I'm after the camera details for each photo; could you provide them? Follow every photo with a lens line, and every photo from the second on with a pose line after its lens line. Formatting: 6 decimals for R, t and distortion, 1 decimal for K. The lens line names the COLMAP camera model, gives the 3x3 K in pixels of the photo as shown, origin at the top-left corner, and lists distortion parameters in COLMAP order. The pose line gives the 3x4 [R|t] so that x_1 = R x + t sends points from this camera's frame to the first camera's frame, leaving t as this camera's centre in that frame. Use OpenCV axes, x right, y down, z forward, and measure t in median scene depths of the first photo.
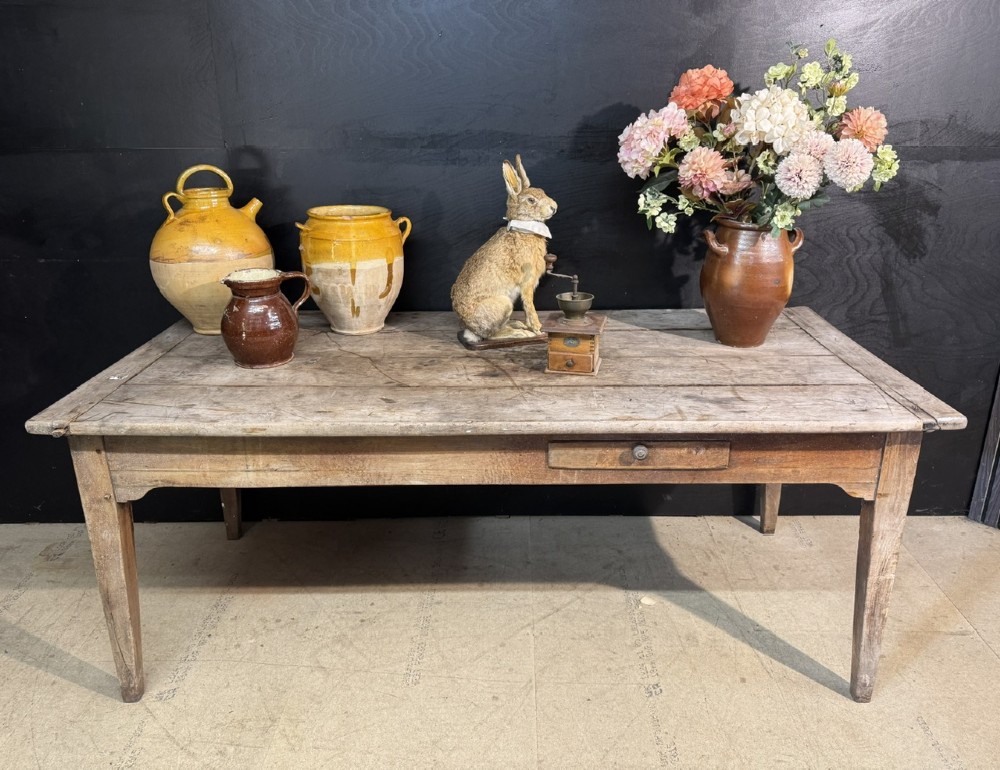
lens RADIAL K [[779.2, 0, 507.5], [0, 779.2, 354.3], [0, 0, 1]] dist [0.043266, -0.054255]
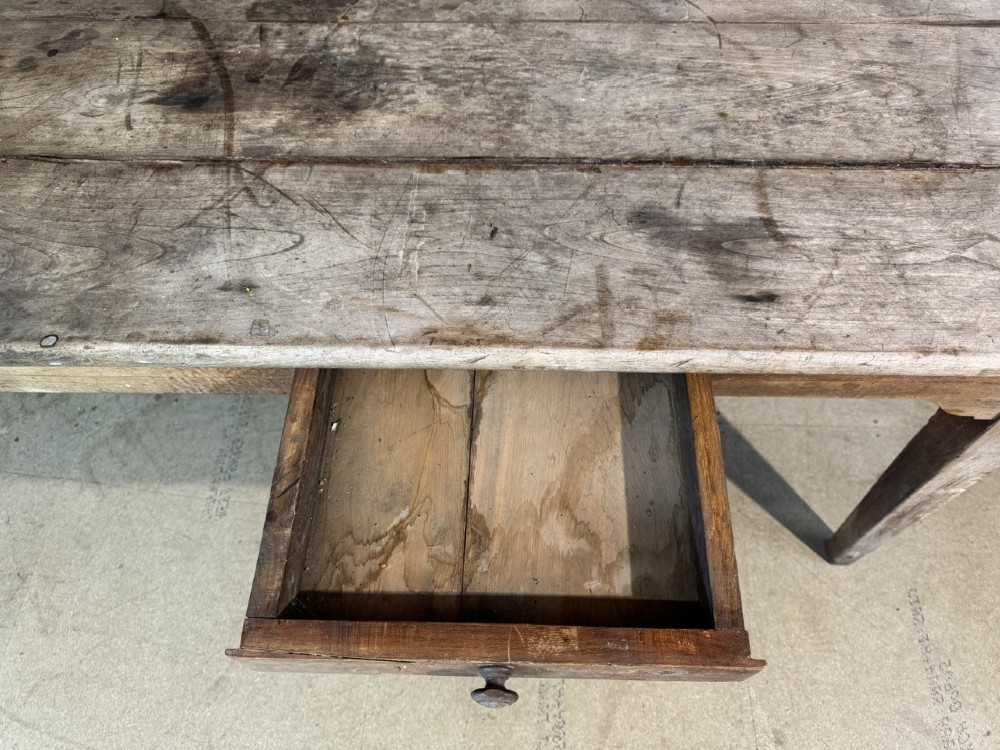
lens RADIAL K [[714.6, 0, 506.2], [0, 714.6, 368.6], [0, 0, 1]] dist [0.037203, -0.054144]
pose [[0.999898, 0.010177, -0.010065, 0.153190], [-0.001122, 0.756773, 0.653677, -0.115728], [0.014270, -0.653598, 0.756707, 0.615533]]
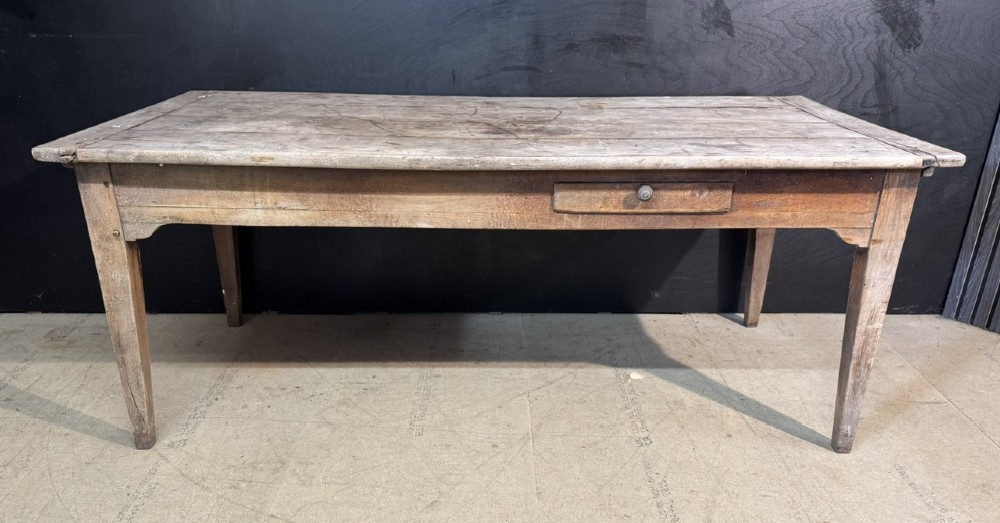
lens RADIAL K [[752.6, 0, 495.9], [0, 752.6, 314.2], [0, 0, 1]] dist [0.060760, -0.086248]
pose [[0.999768, 0.008413, 0.019822, -0.036231], [-0.010187, 0.995784, 0.091165, 0.170347], [-0.018971, -0.091346, 0.995638, 0.008942]]
